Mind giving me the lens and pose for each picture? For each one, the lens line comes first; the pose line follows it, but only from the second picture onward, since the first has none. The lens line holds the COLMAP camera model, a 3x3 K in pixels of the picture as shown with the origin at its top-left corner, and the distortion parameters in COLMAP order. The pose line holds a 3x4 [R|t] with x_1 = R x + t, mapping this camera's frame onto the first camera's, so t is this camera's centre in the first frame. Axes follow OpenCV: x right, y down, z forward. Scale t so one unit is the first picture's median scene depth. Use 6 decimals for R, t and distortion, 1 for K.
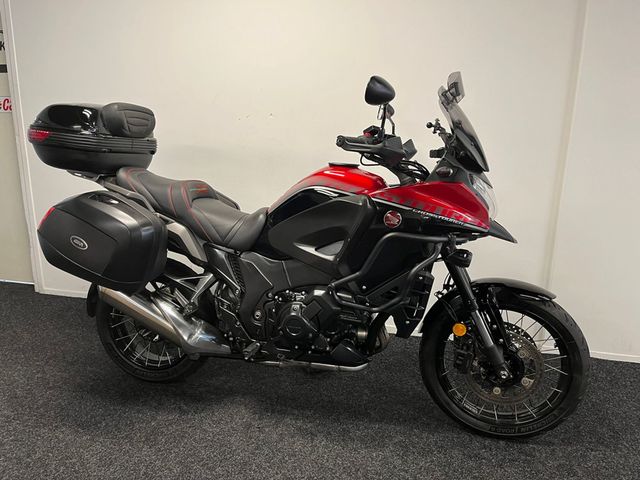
lens RADIAL K [[480.6, 0, 320.0], [0, 480.6, 240.0], [0, 0, 1]] dist [0.083650, -0.114369]
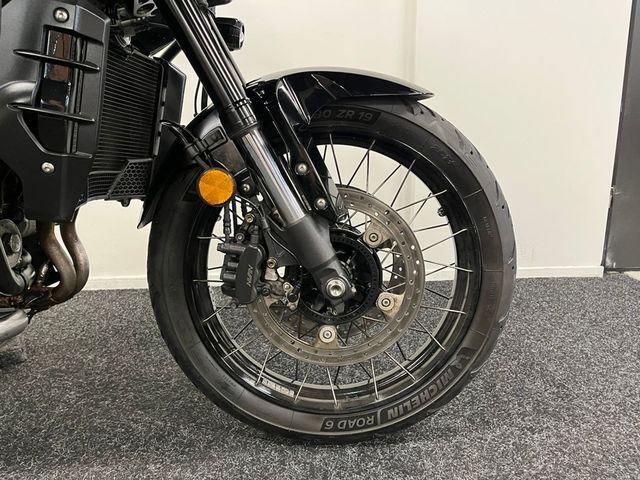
lens RADIAL K [[480.6, 0, 320.0], [0, 480.6, 240.0], [0, 0, 1]] dist [0.083650, -0.114369]
pose [[0.958904, -0.093649, 0.267832, 0.242565], [0.095941, 0.995377, 0.004547, 0.217064], [-0.267019, 0.021336, 0.963455, 0.571414]]
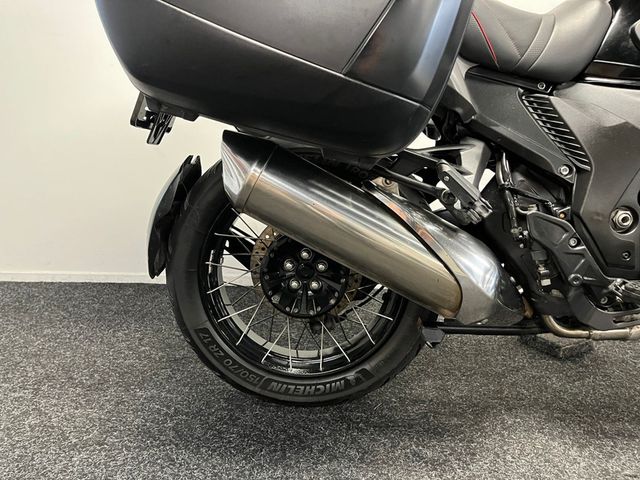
lens RADIAL K [[480.6, 0, 320.0], [0, 480.6, 240.0], [0, 0, 1]] dist [0.083650, -0.114369]
pose [[0.978335, -0.048597, 0.201244, -0.484328], [0.054738, 0.998186, -0.025061, 0.171439], [-0.199661, 0.035534, 0.979221, 0.627955]]
